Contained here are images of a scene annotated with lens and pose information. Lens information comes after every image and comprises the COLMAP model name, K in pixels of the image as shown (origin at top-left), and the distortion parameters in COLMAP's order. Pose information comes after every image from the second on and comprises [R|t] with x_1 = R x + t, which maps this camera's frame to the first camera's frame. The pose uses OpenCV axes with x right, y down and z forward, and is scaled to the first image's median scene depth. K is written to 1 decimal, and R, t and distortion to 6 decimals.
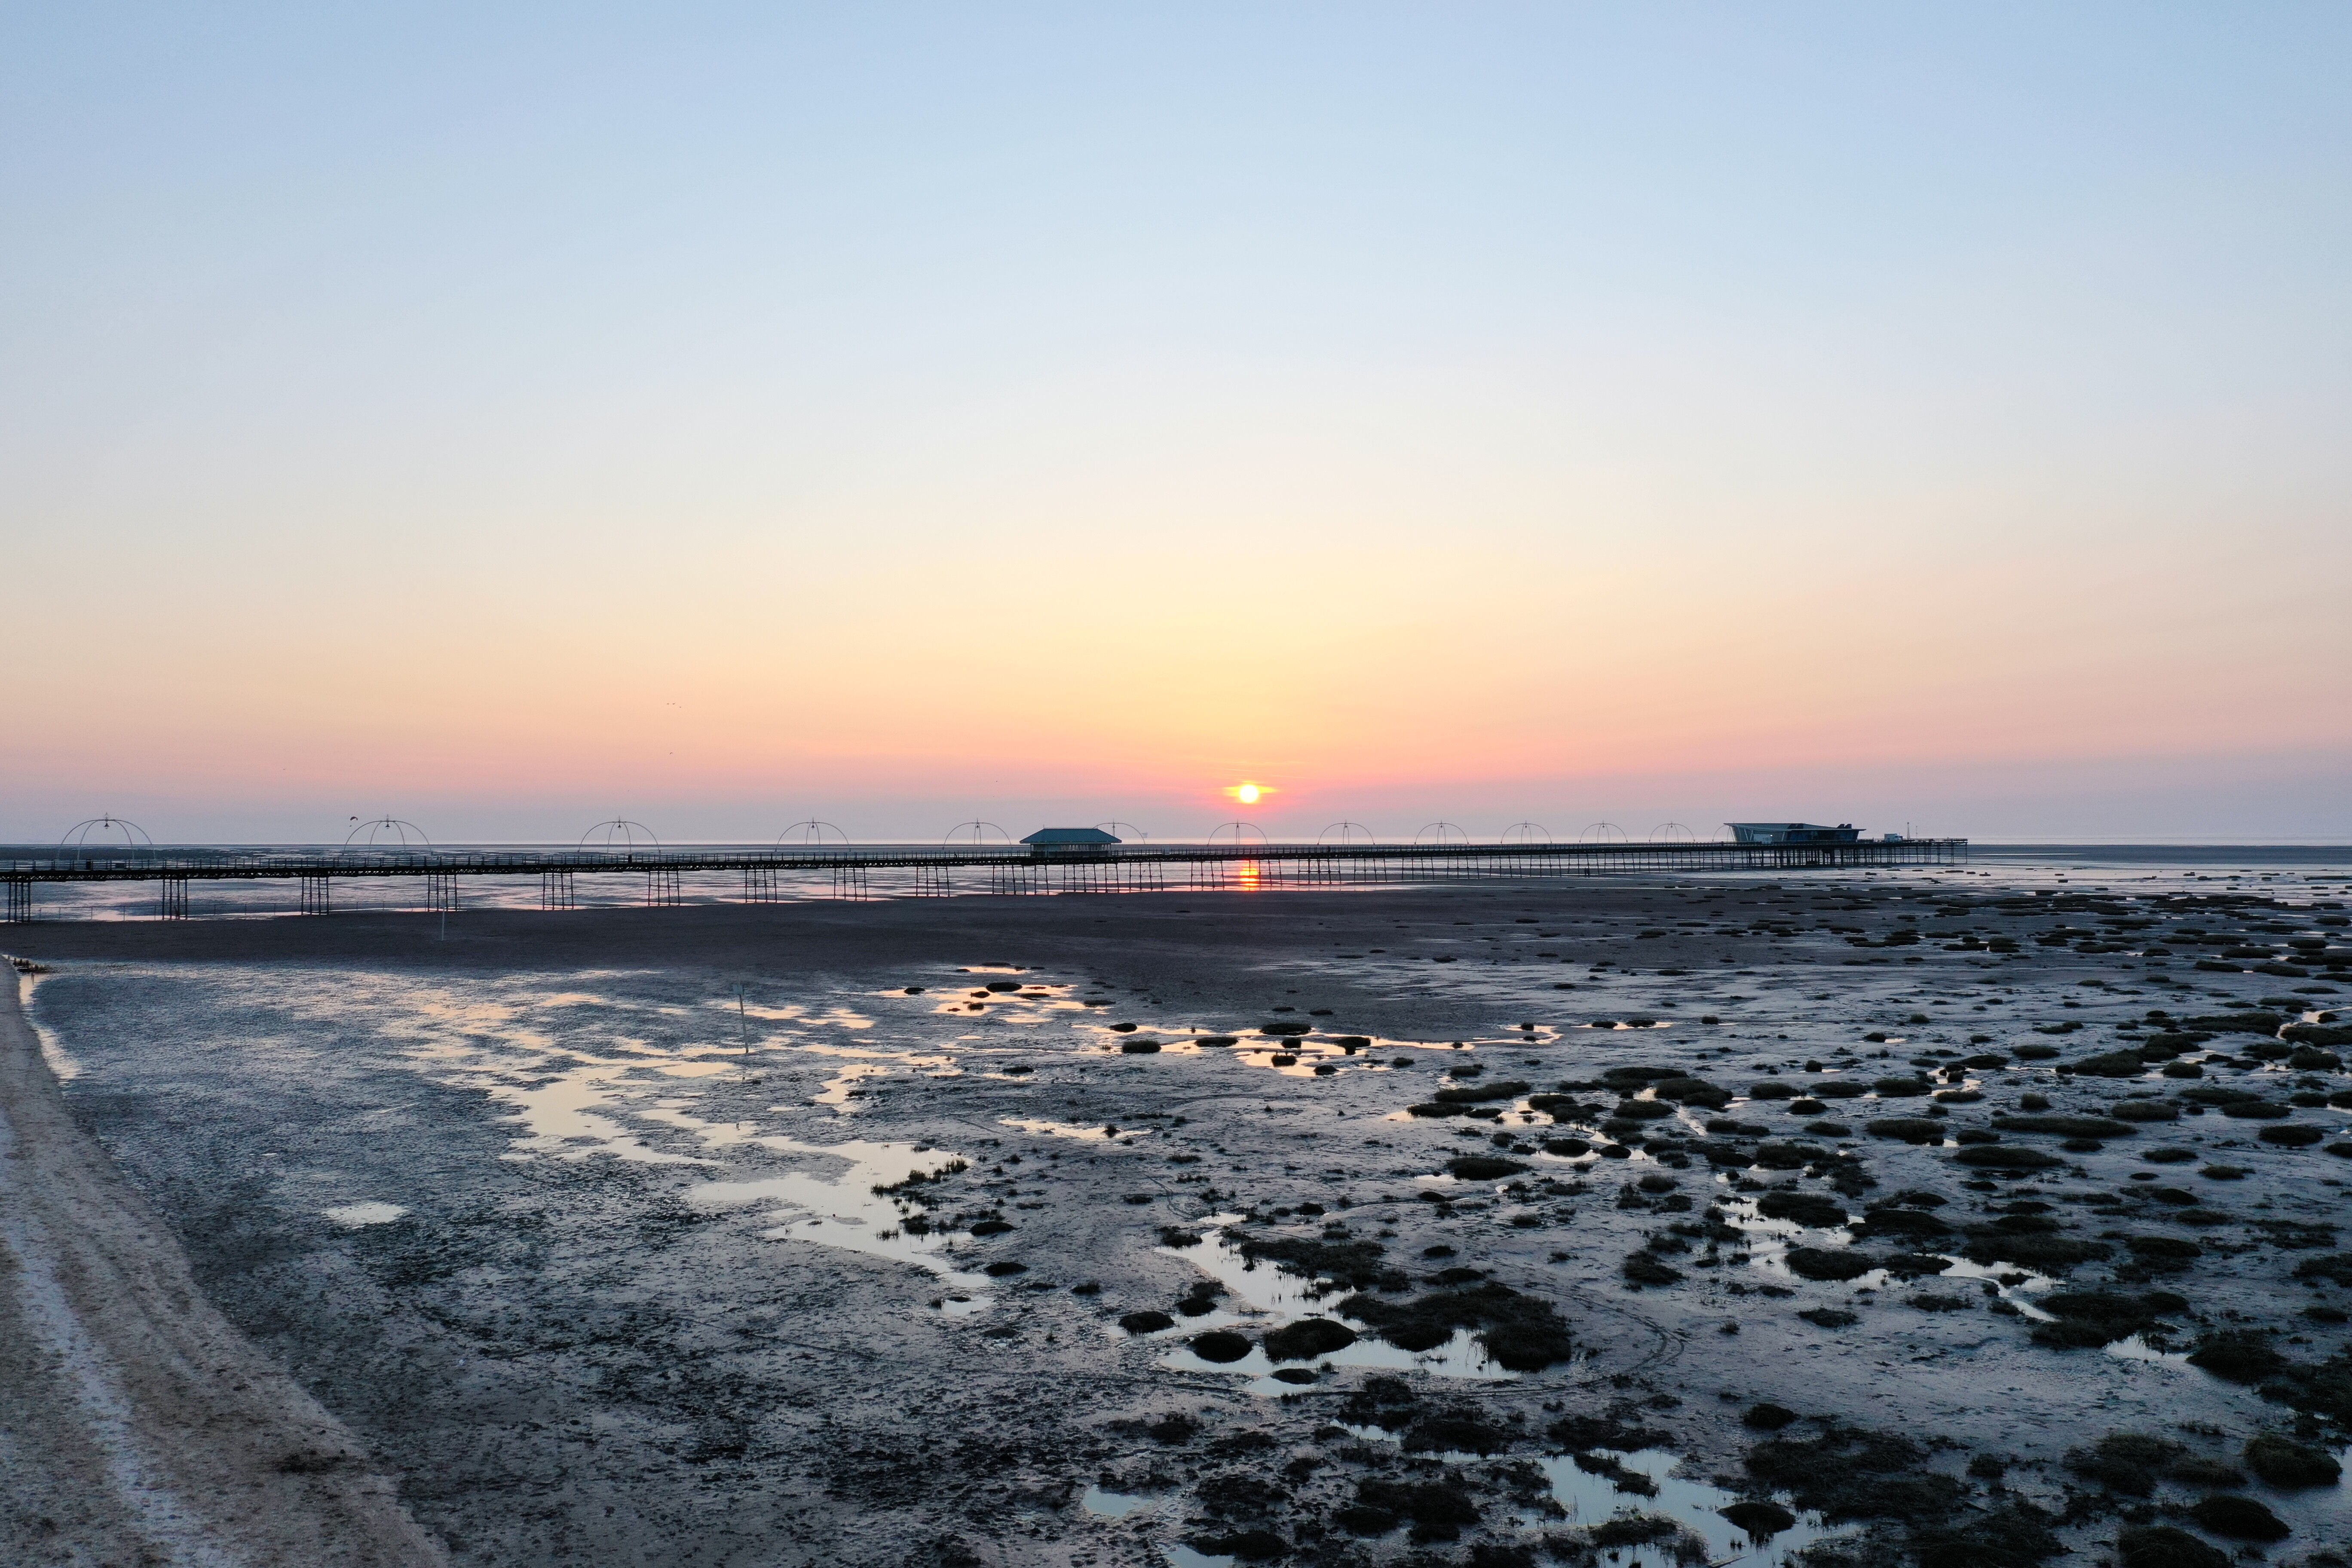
lens RADIAL K [[1893.8, 0, 1172.4], [0, 1893.8, 784.4], [0, 0, 1]] dist [-0.010368, 0.001645]
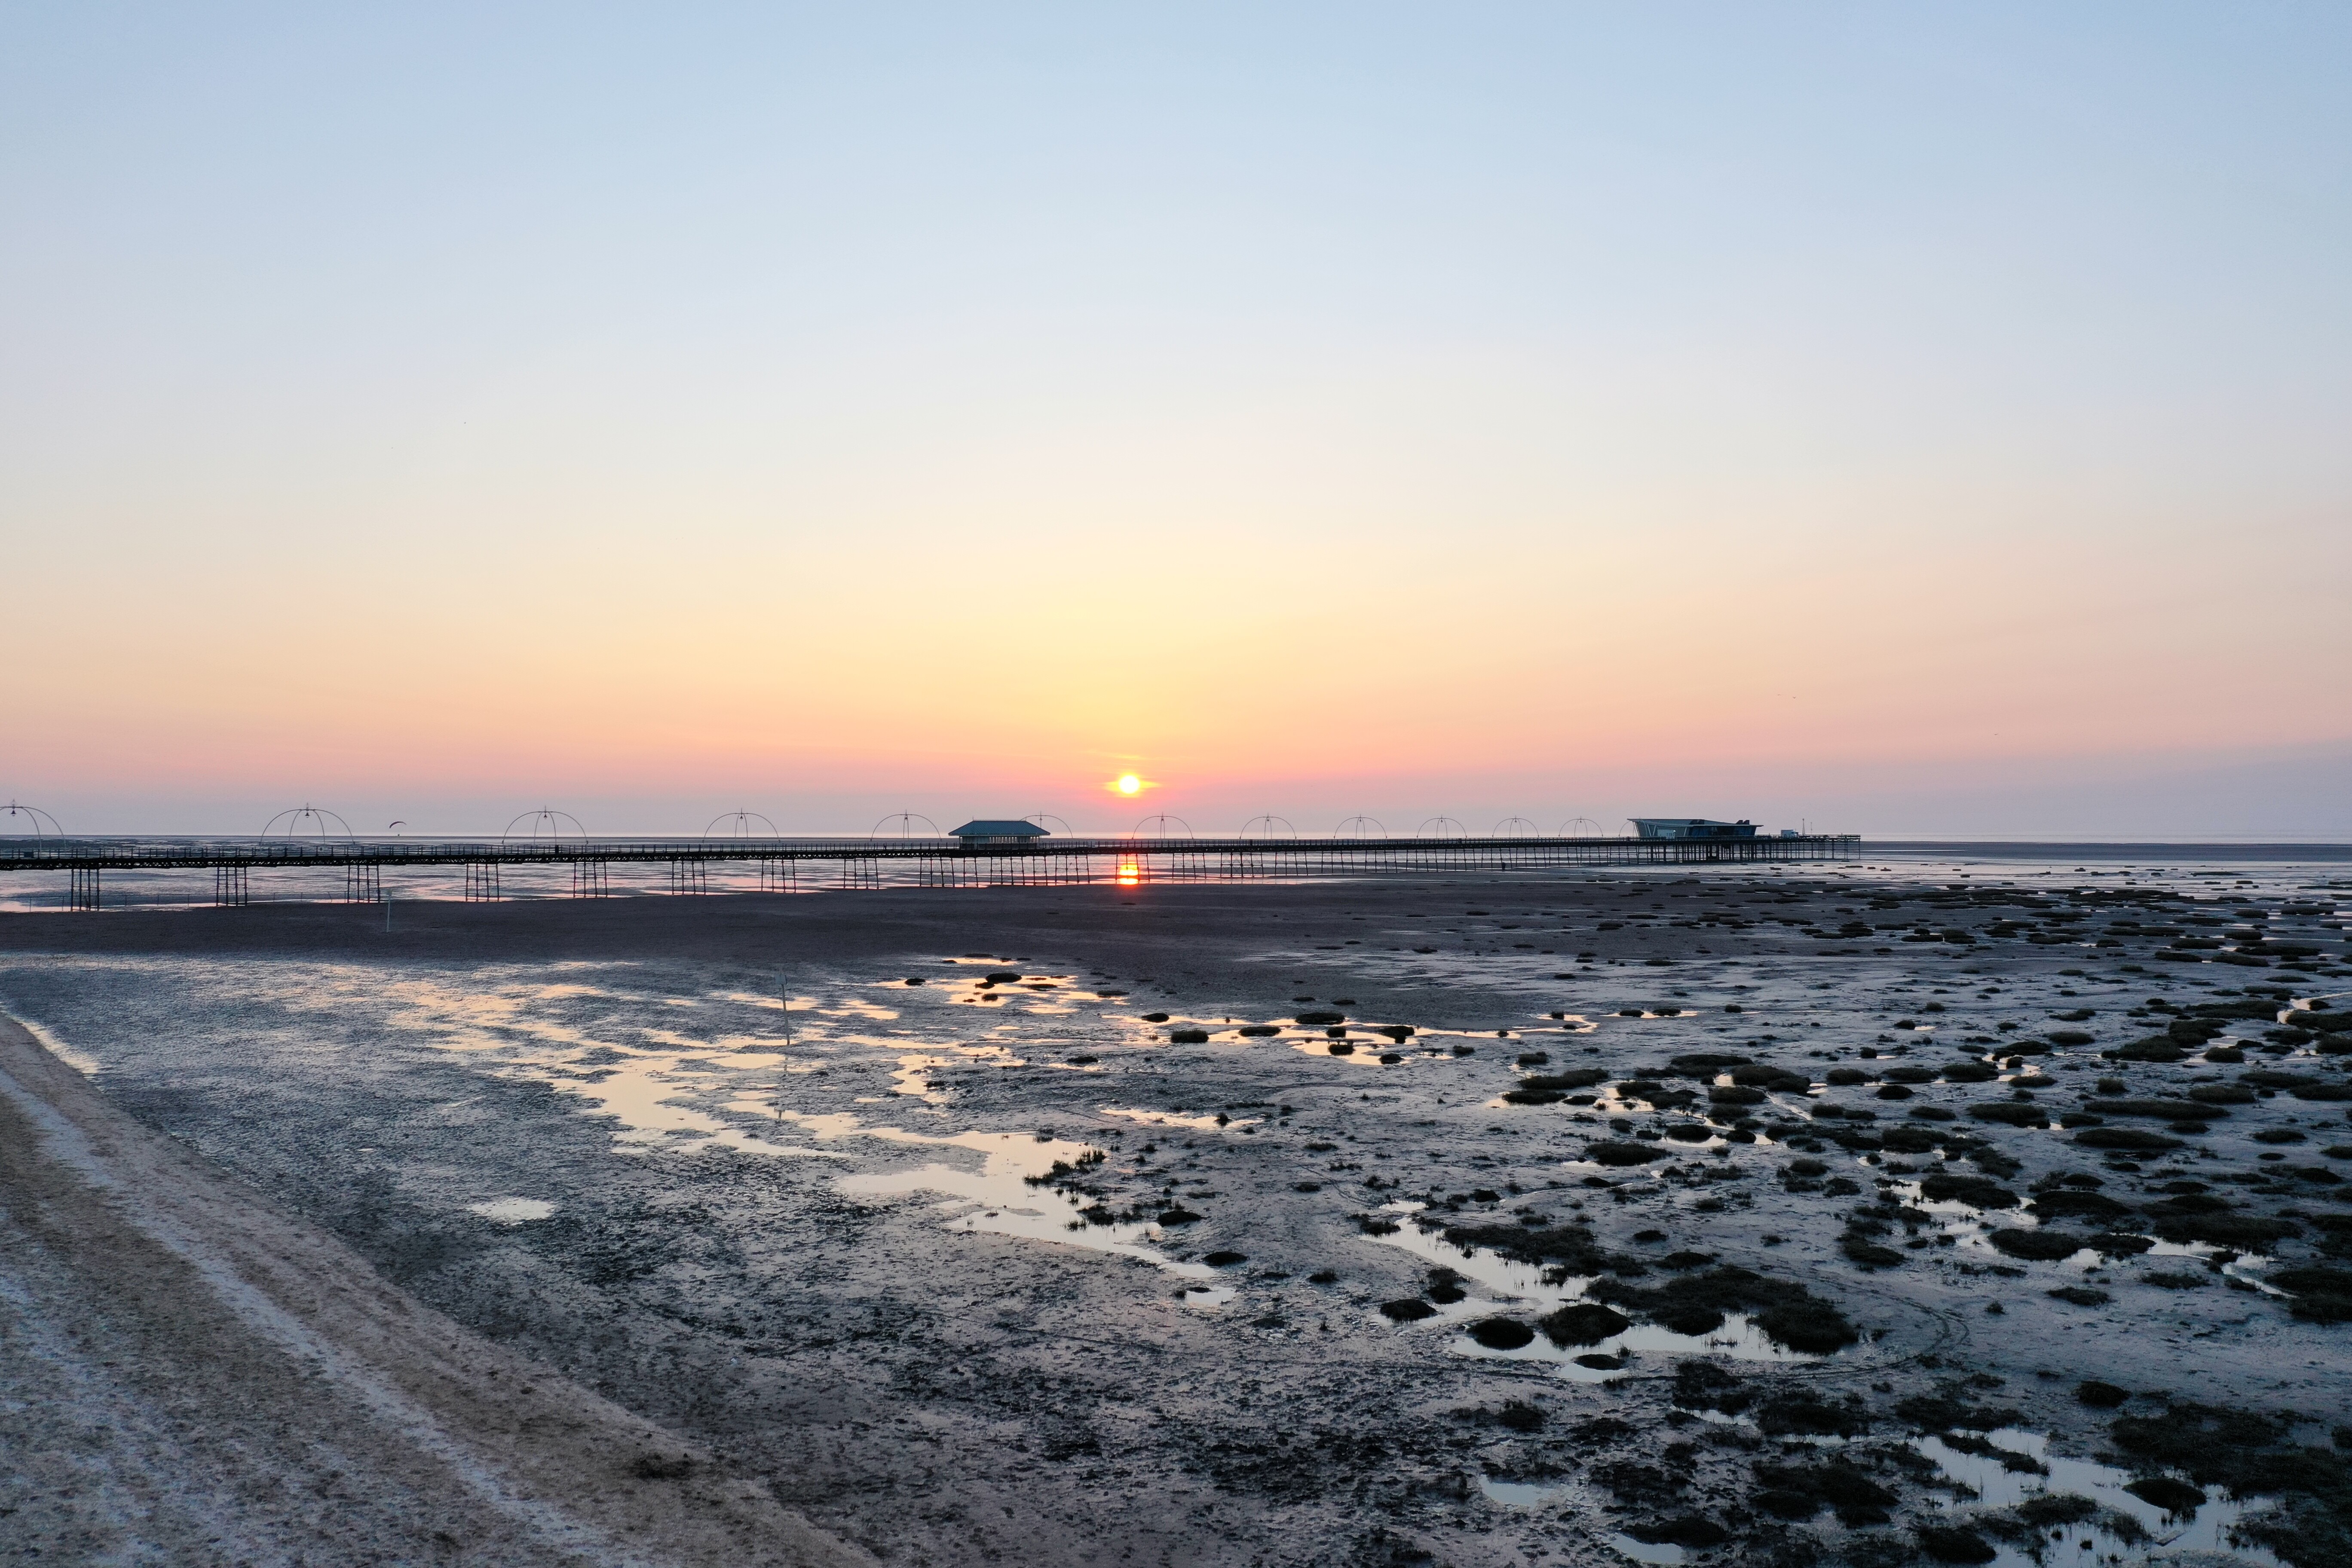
lens RADIAL K [[1893.8, 0, 1176.8], [0, 1893.8, 784.0], [0, 0, 1]] dist [-0.010368, 0.001645]
pose [[0.997833, 0.005299, 0.065582, -0.135990], [-0.005463, 0.999982, 0.002322, 0.006442], [-0.065569, -0.002676, 0.997844, 0.019227]]
